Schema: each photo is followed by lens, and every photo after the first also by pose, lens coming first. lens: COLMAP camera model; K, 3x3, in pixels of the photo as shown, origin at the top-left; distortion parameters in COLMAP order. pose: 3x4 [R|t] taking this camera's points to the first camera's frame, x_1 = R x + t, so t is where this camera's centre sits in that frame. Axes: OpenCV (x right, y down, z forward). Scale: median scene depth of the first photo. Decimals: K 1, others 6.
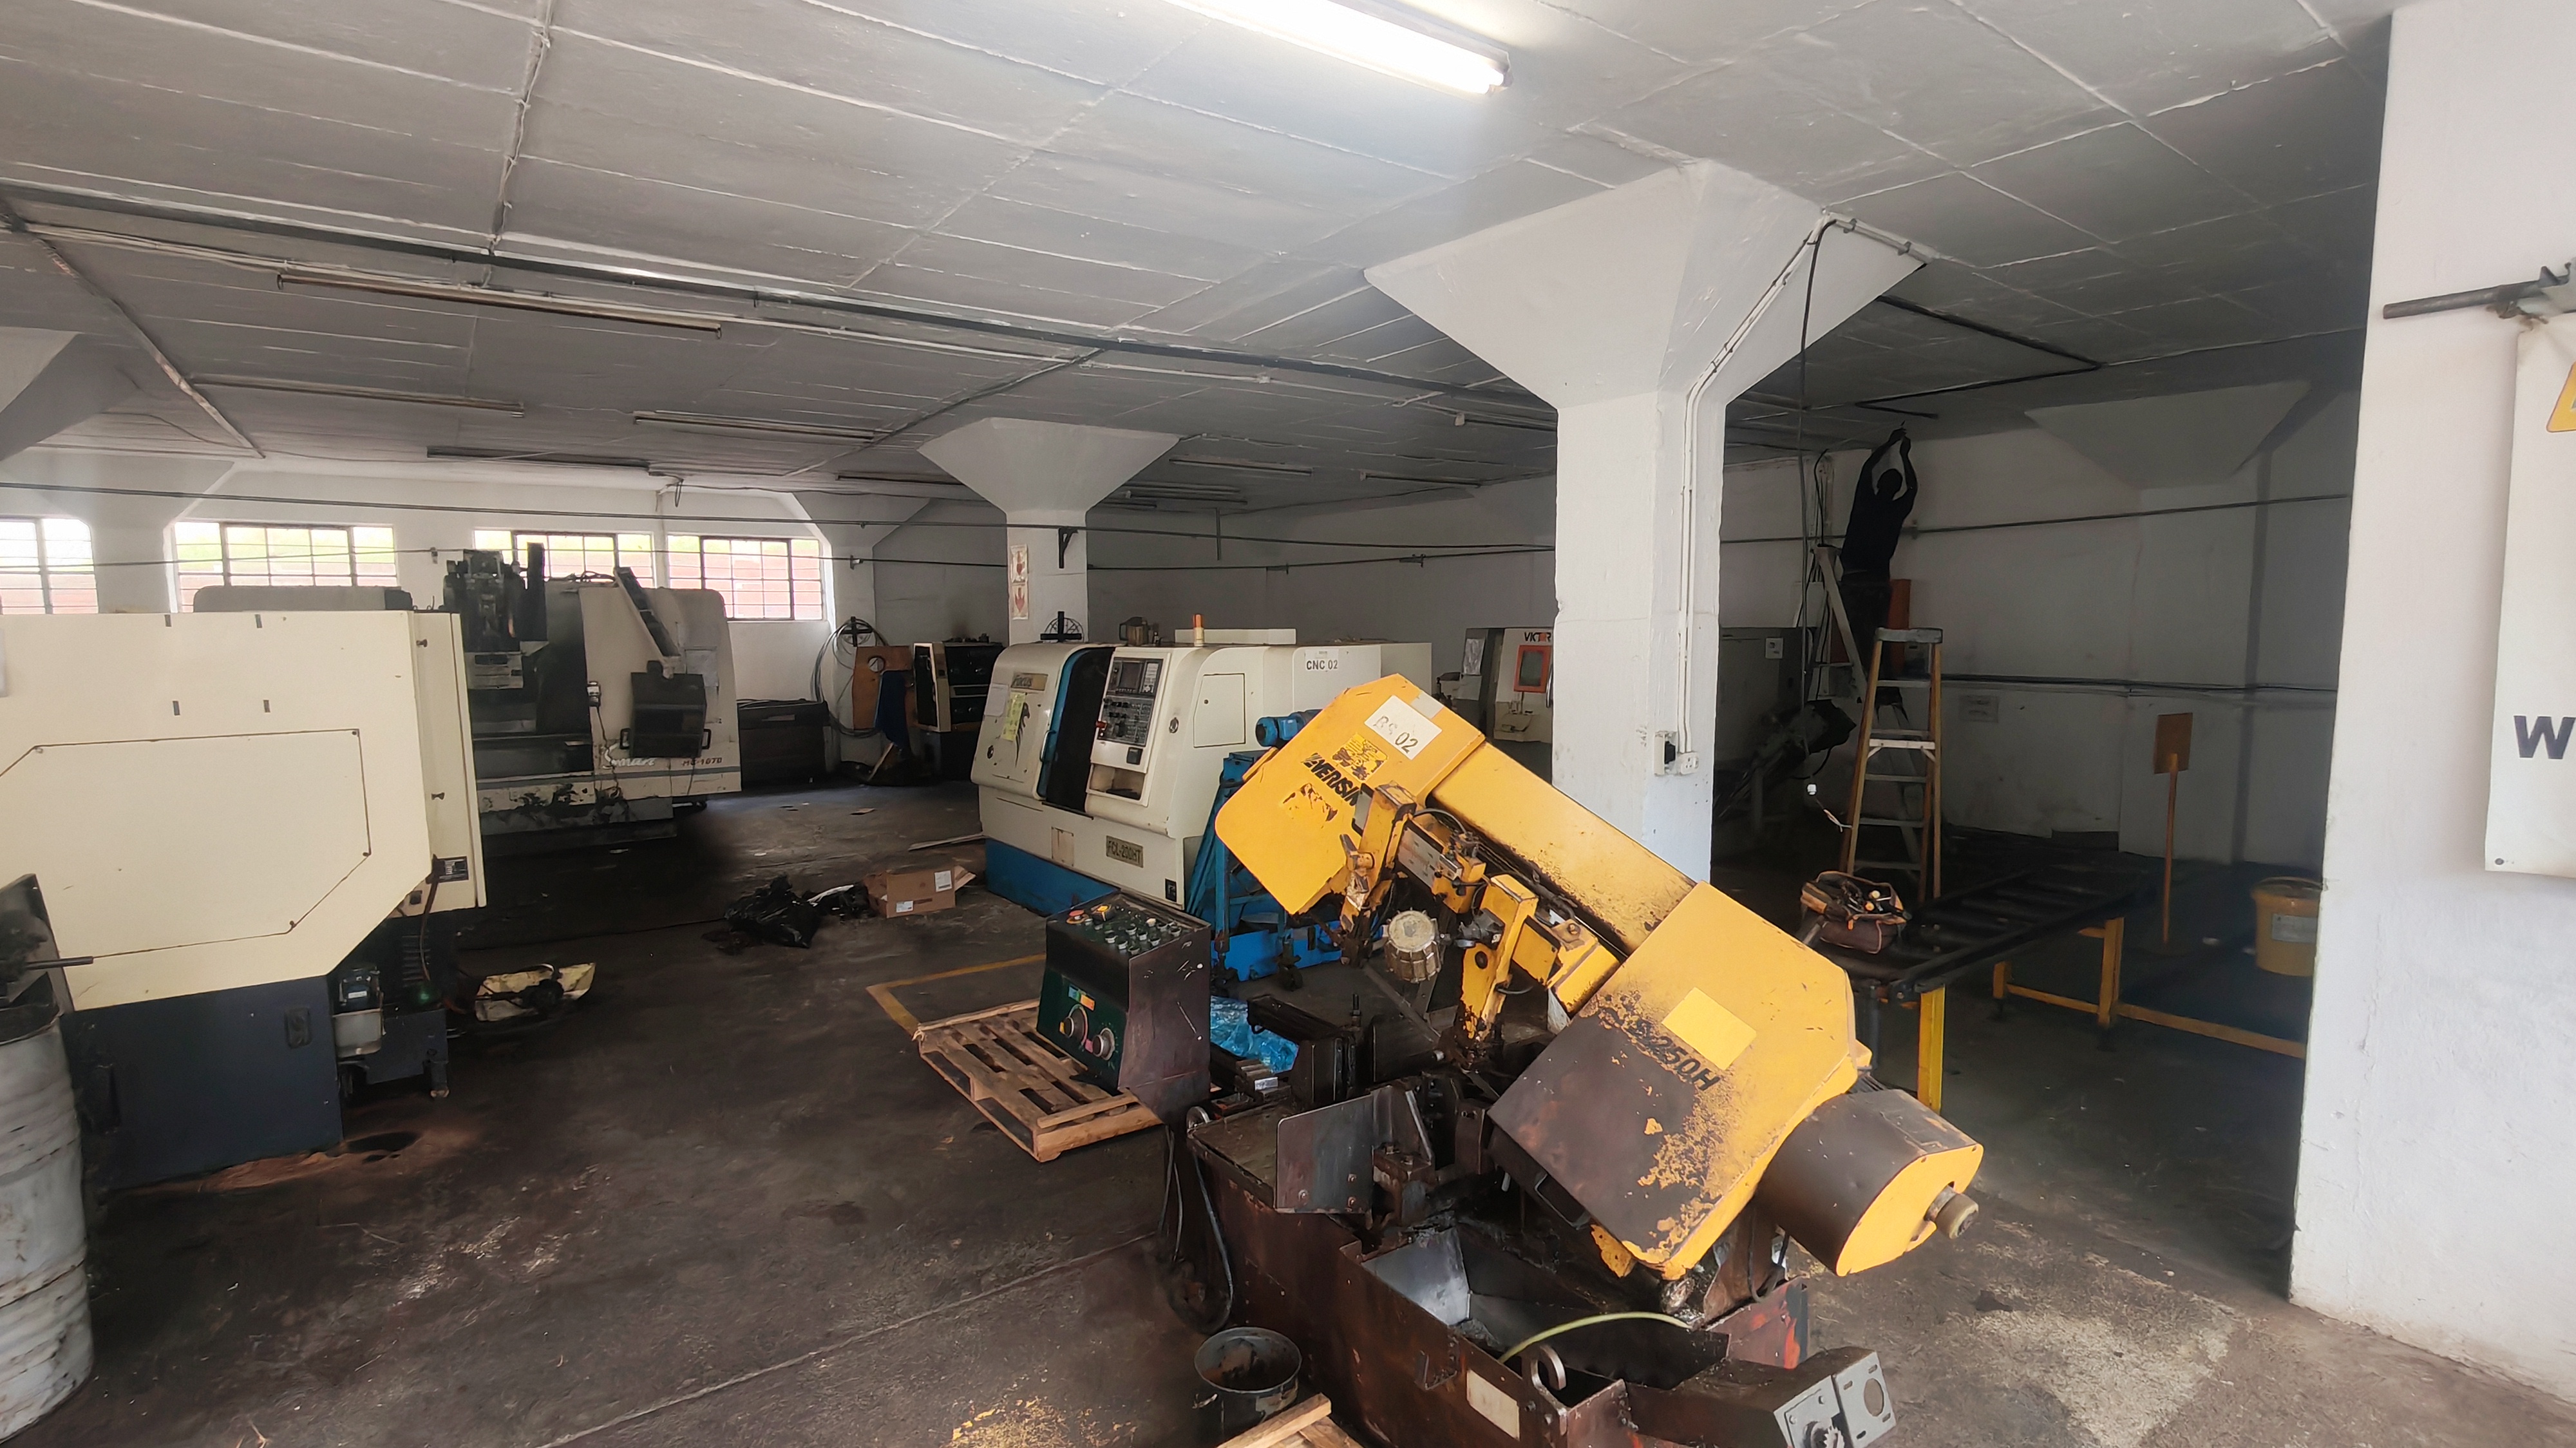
lens RADIAL K [[1179.1, 0, 1291.3], [0, 1179.1, 733.5], [0, 0, 1]] dist [-0.001040, -0.000910]
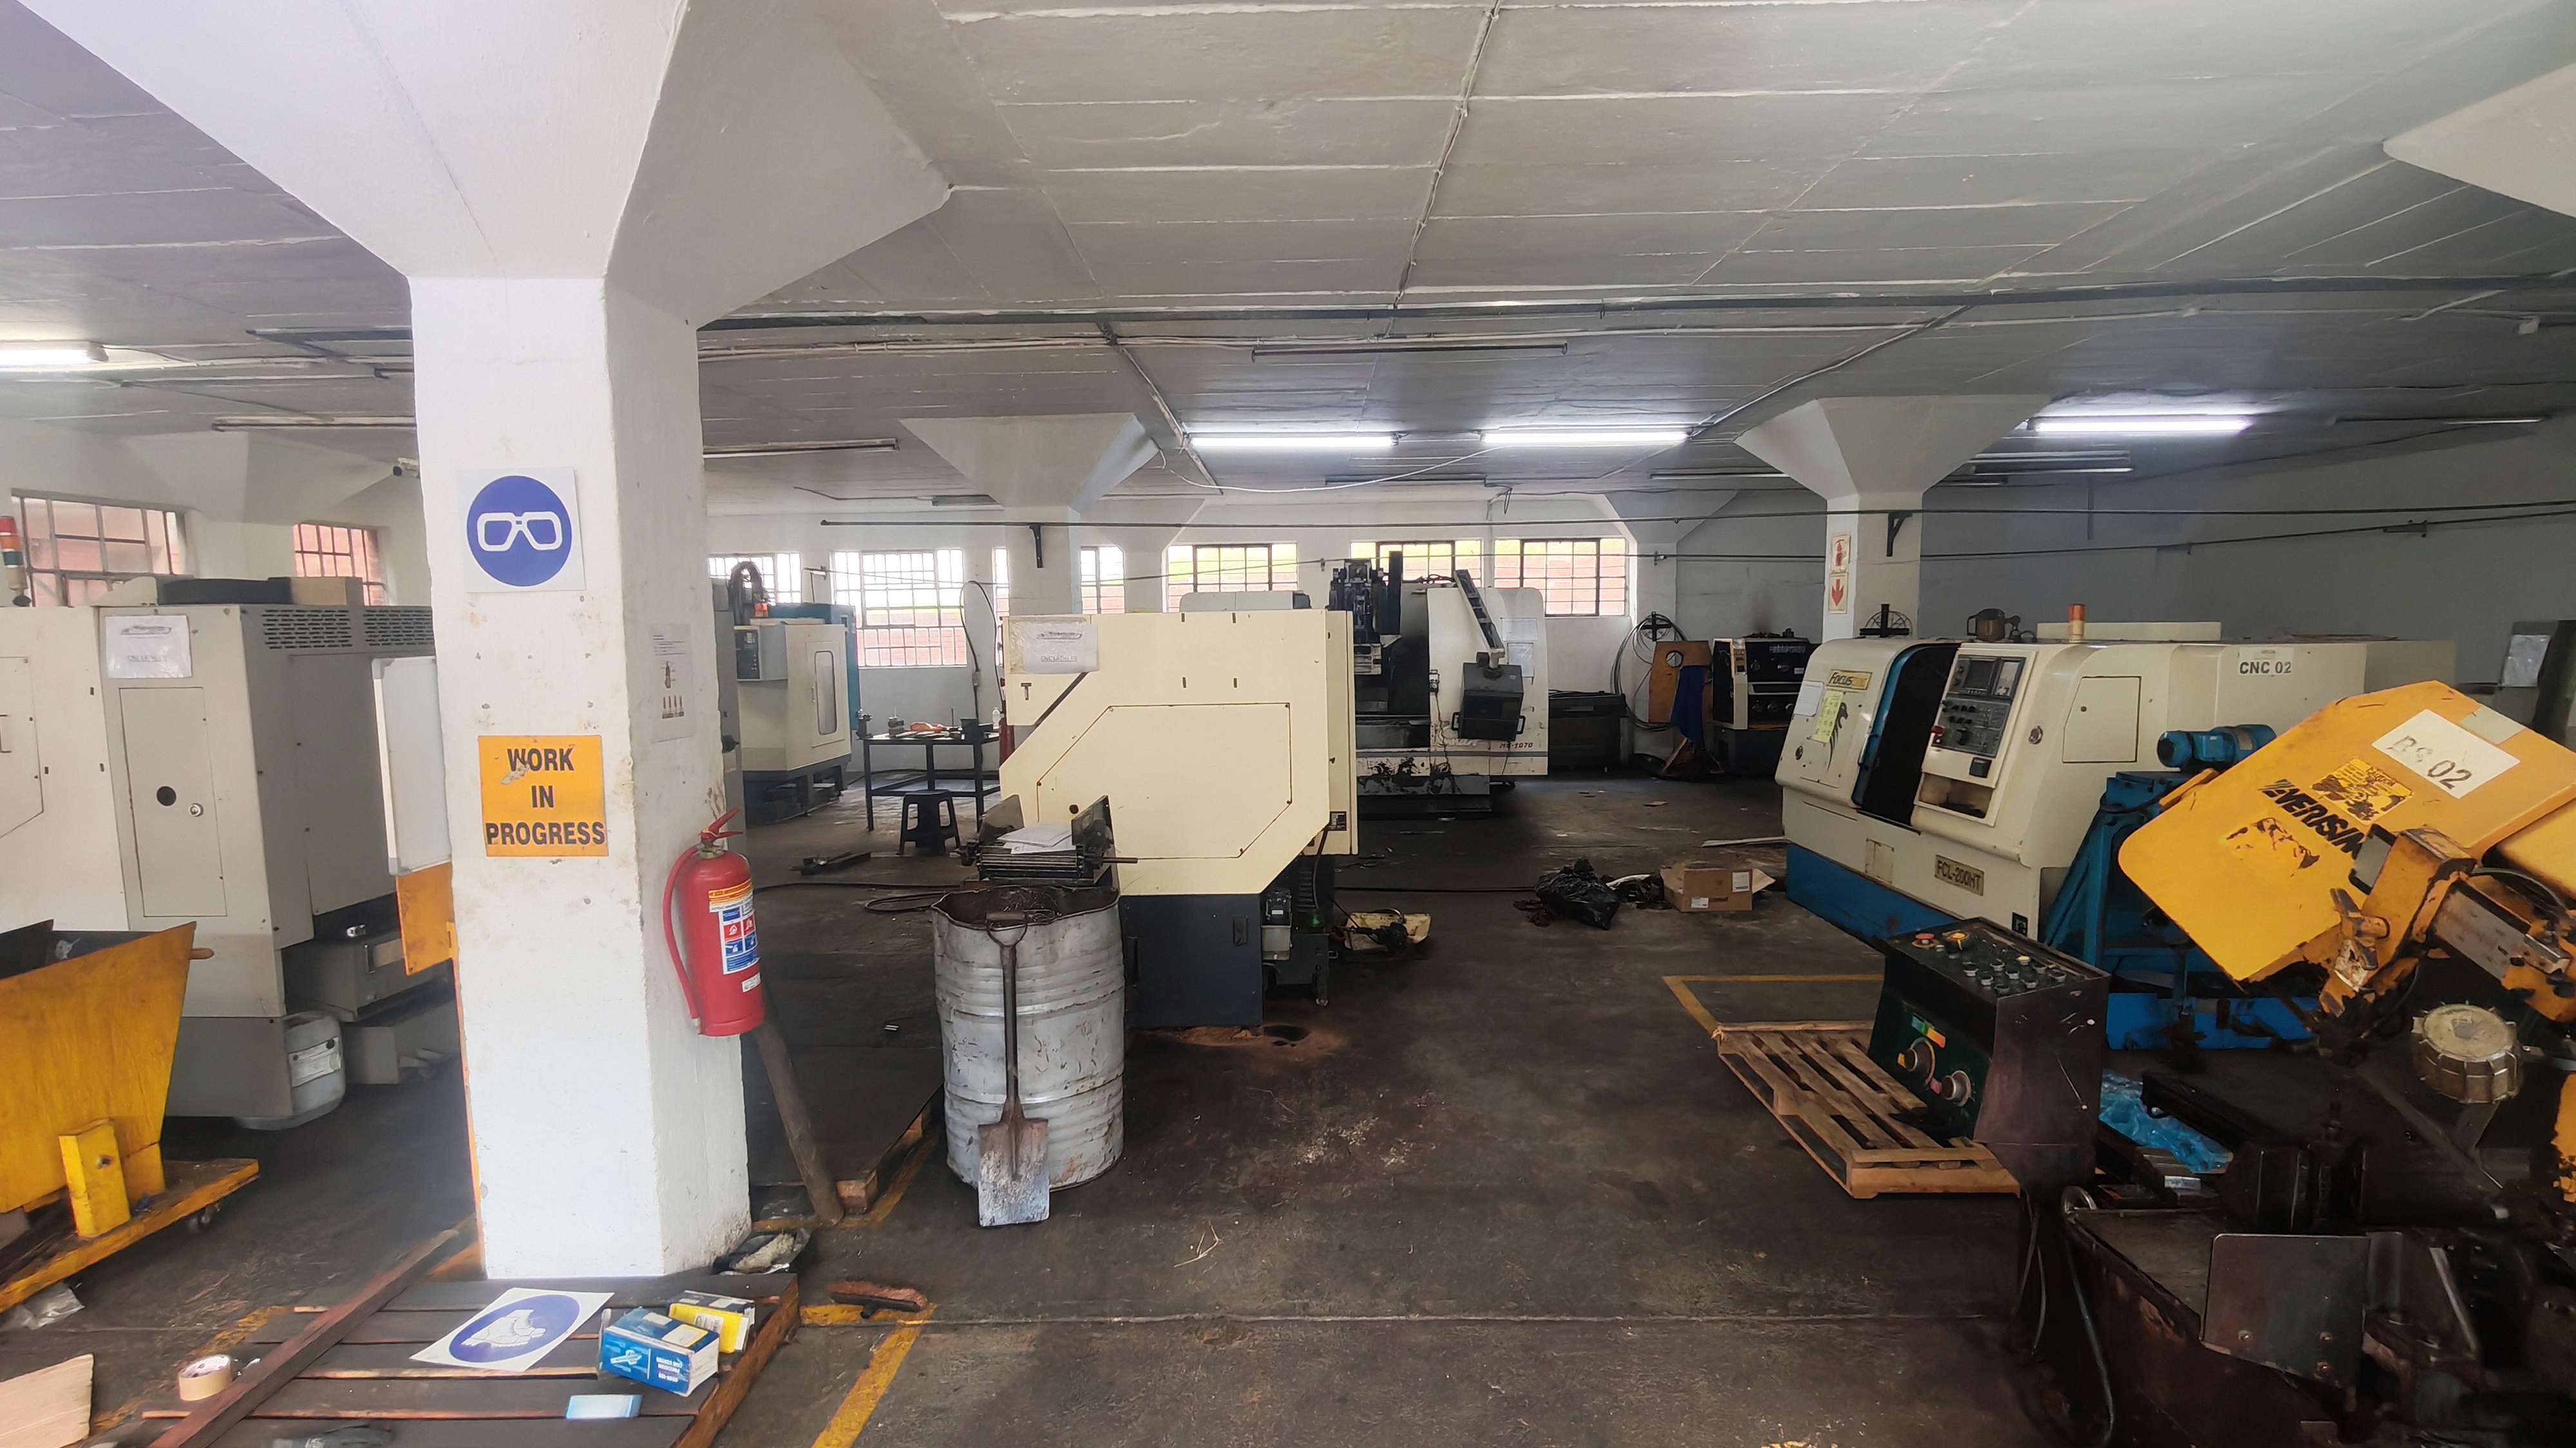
lens RADIAL K [[1181.3, 0, 1291.7], [0, 1181.3, 732.5], [0, 0, 1]] dist [-0.001056, 0.000858]
pose [[0.801205, 0.052491, -0.596083, -0.030259], [-0.050892, 0.998513, 0.019524, 0.002750], [0.596222, 0.014693, 0.802685, -0.012557]]
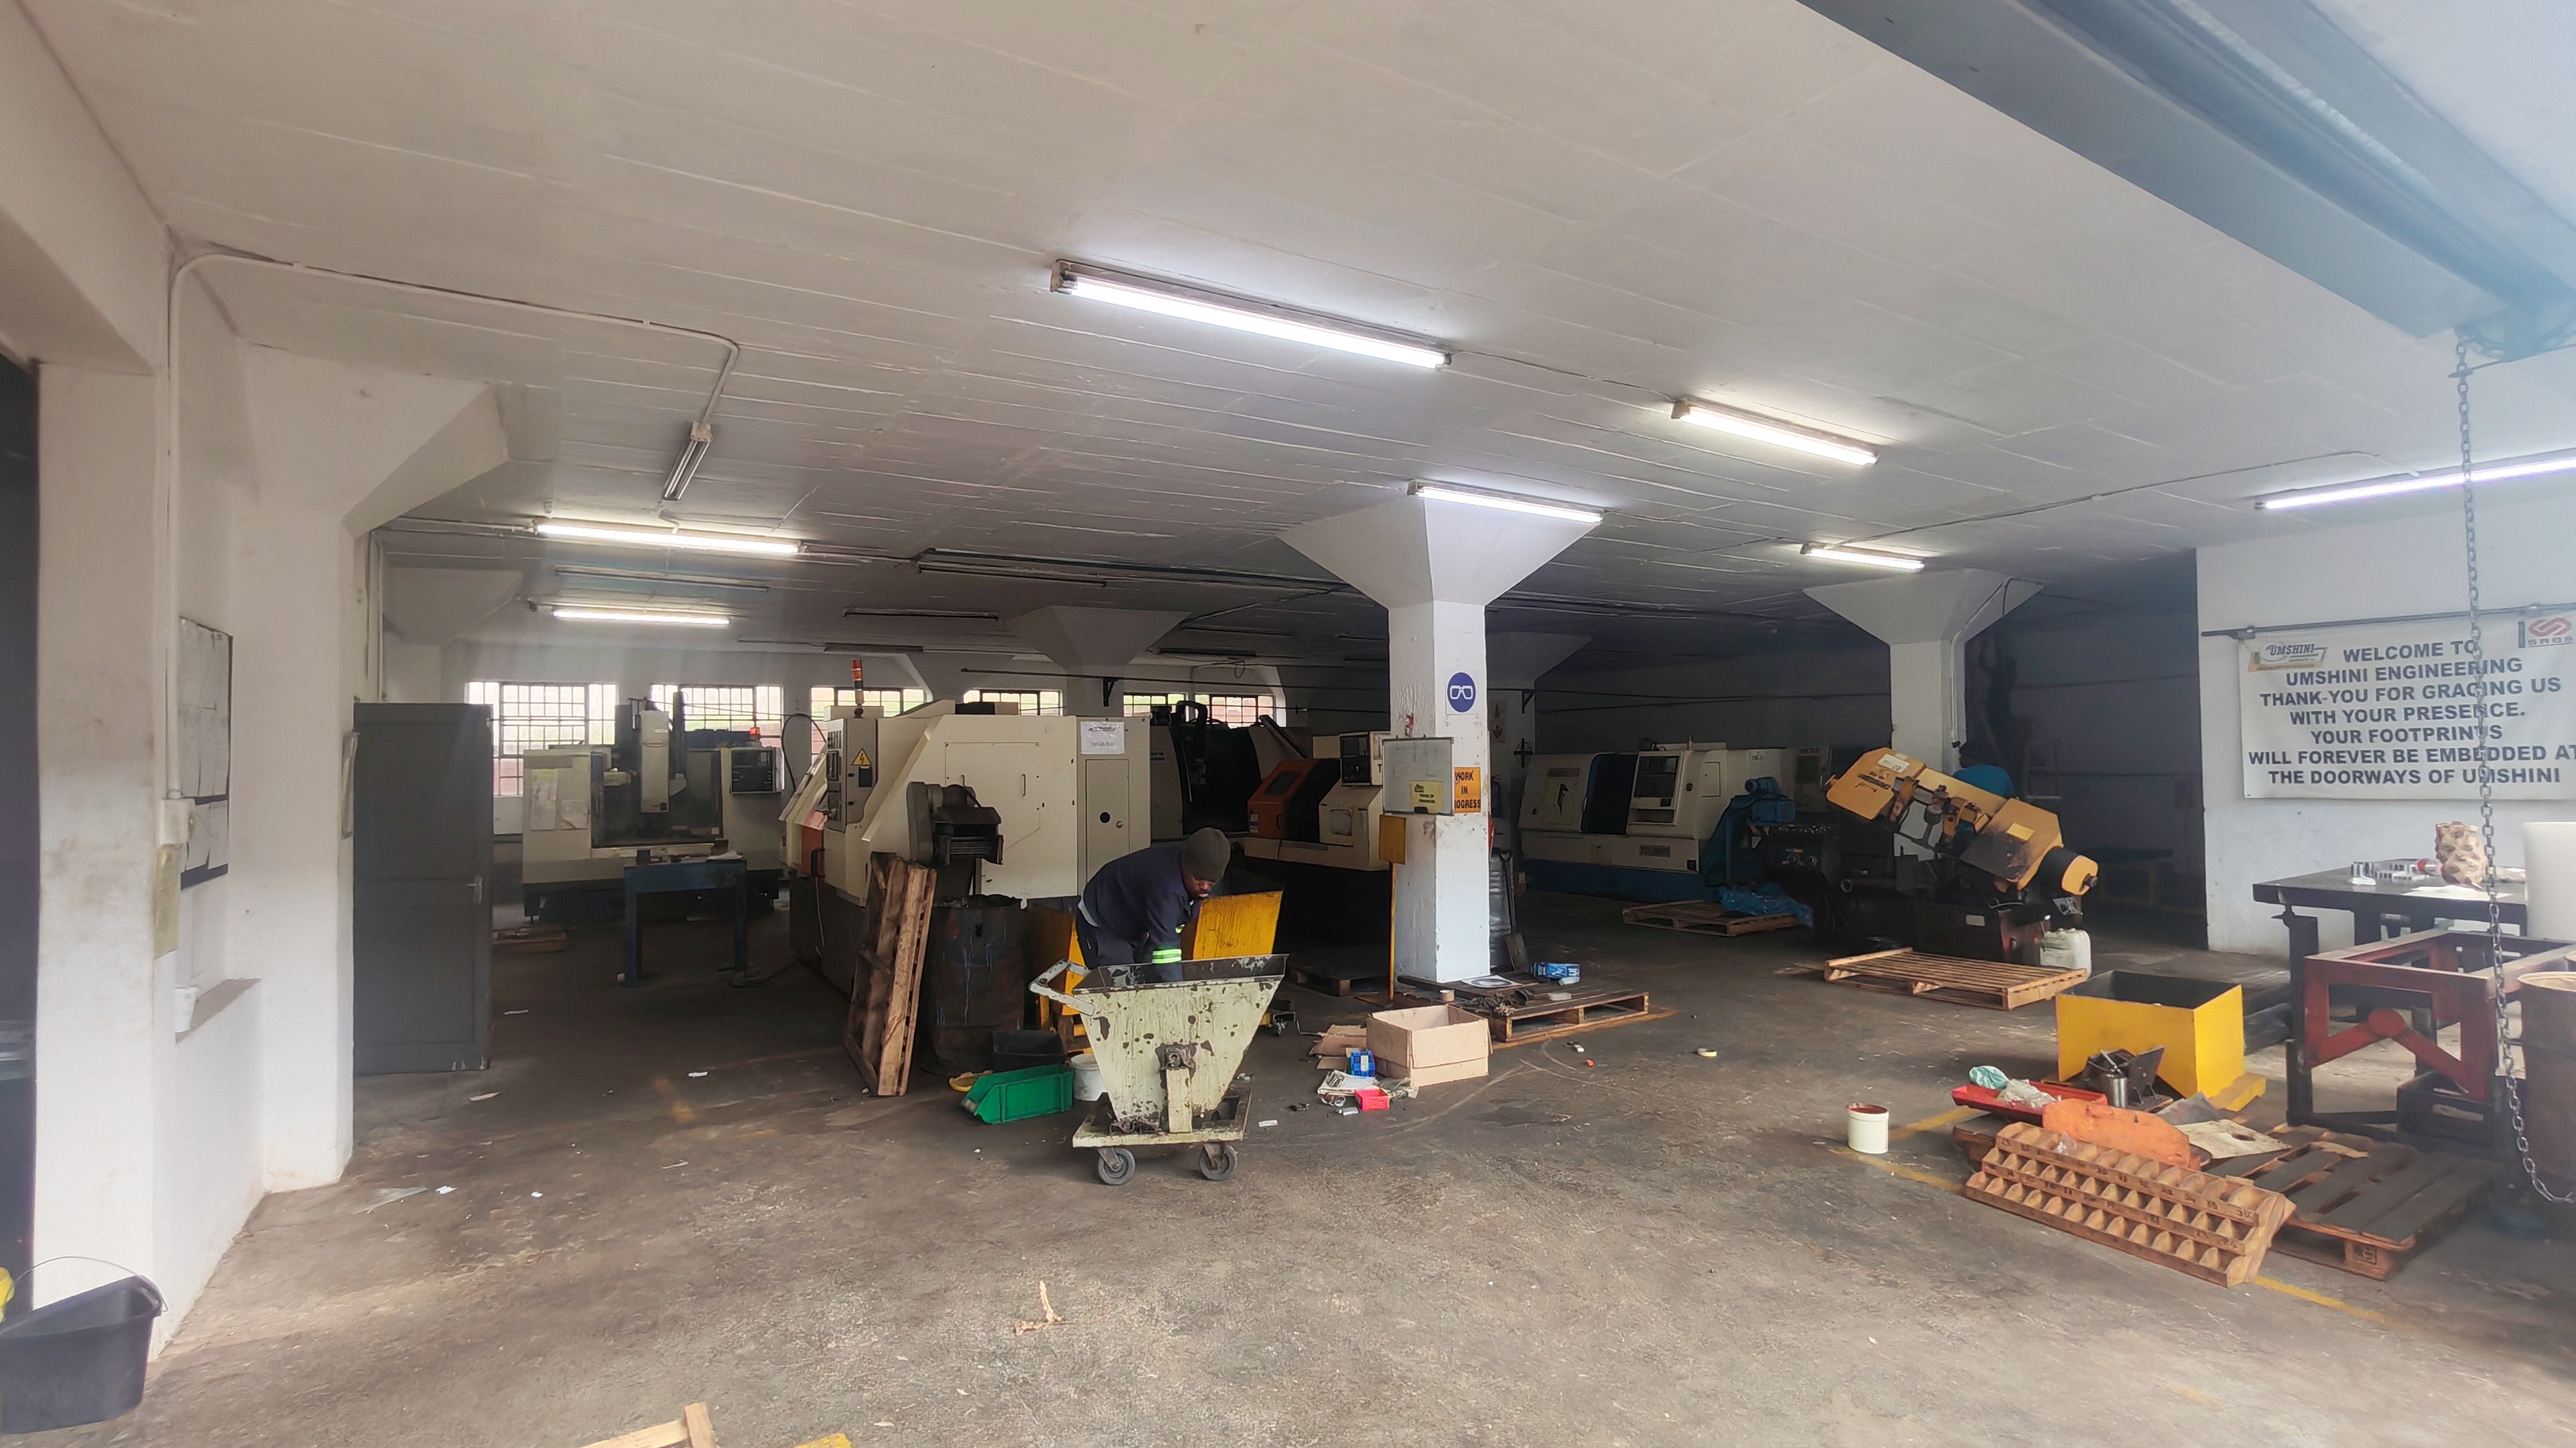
lens RADIAL K [[1184.4, 0, 1289.5], [0, 1184.4, 732.7], [0, 0, 1]] dist [-0.001289, -0.001210]
pose [[0.998452, -0.007466, -0.055120, -0.967308], [0.000707, 0.992575, -0.121631, 0.214063], [0.055619, 0.121404, 0.991044, -1.598076]]
